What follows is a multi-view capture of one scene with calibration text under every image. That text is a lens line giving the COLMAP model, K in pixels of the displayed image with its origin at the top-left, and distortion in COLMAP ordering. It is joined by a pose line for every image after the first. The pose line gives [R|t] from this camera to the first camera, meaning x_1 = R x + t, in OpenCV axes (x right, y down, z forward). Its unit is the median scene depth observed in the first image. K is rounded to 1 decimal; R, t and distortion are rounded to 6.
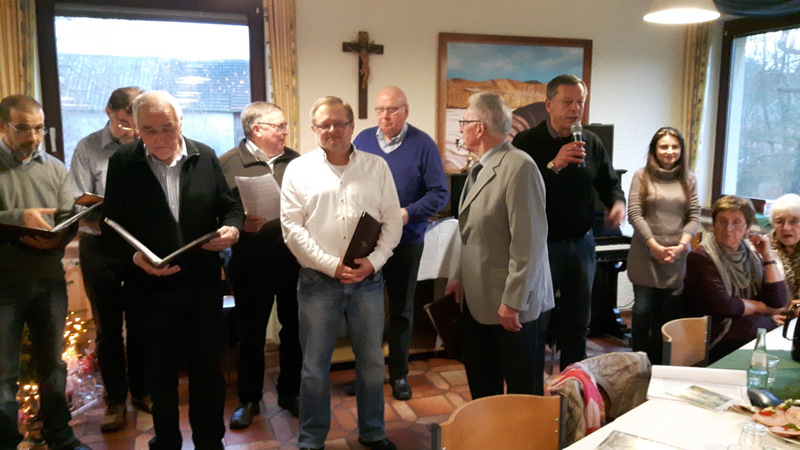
lens RADIAL K [[668.5, 0, 399.5], [0, 668.5, 223.9], [0, 0, 1]] dist [0.038140, -0.075322]
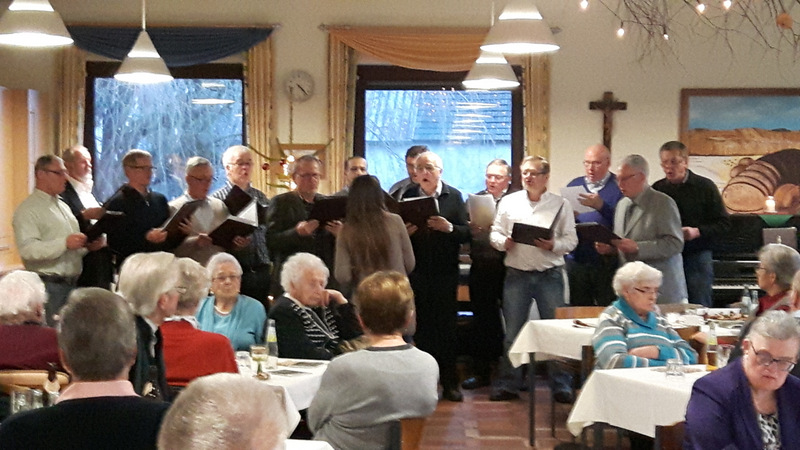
lens RADIAL K [[668.5, 0, 400.3], [0, 668.5, 223.9], [0, 0, 1]] dist [0.038140, -0.075322]
pose [[0.921196, 0.031623, -0.387812, 0.071566], [-0.056374, 0.997023, -0.052608, 0.023988], [0.384994, 0.070324, 0.920236, -0.196494]]
